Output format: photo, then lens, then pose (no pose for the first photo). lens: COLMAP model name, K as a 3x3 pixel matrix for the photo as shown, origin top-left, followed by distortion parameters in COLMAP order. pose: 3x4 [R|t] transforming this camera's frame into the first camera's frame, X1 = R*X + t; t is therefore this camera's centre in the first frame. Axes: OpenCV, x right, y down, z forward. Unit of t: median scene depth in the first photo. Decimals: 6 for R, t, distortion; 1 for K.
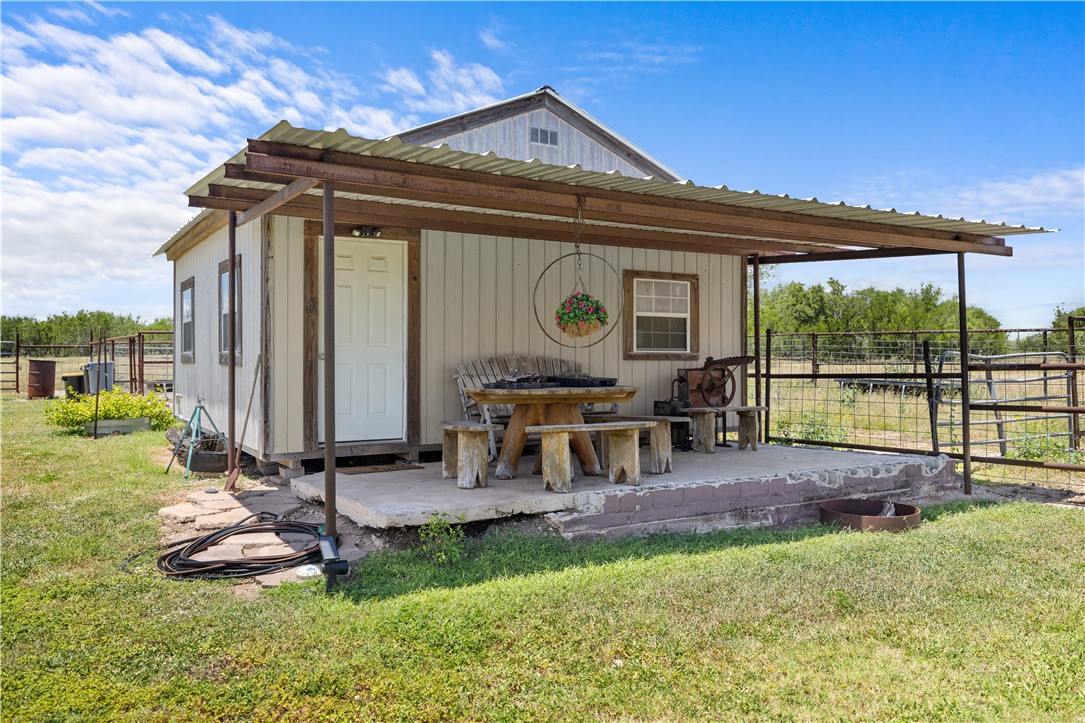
lens RADIAL K [[831.6, 0, 543.1], [0, 831.6, 355.6], [0, 0, 1]] dist [-0.000810, 0.000605]
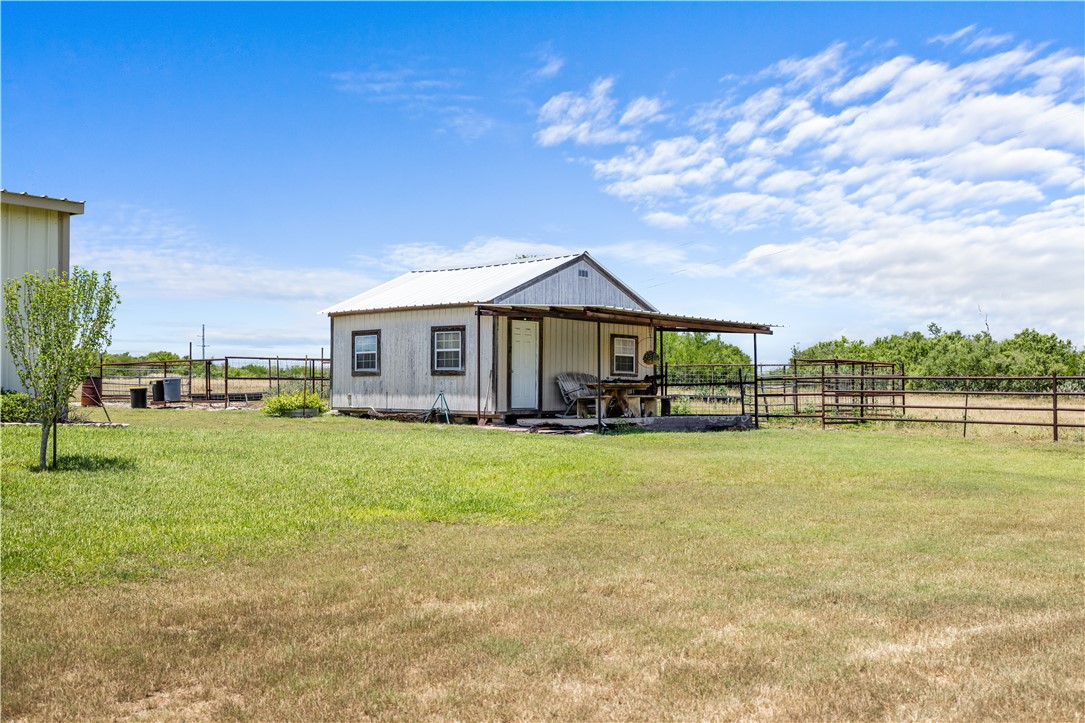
lens RADIAL K [[1163.2, 0, 491.2], [0, 1163.2, 354.3], [0, 0, 1]] dist [0.002613, 0.000000]
pose [[0.956401, 0.016846, 0.291571, -1.161575], [-0.006802, 0.999349, -0.035430, 0.062763], [-0.291978, 0.031902, 0.955893, -1.924089]]
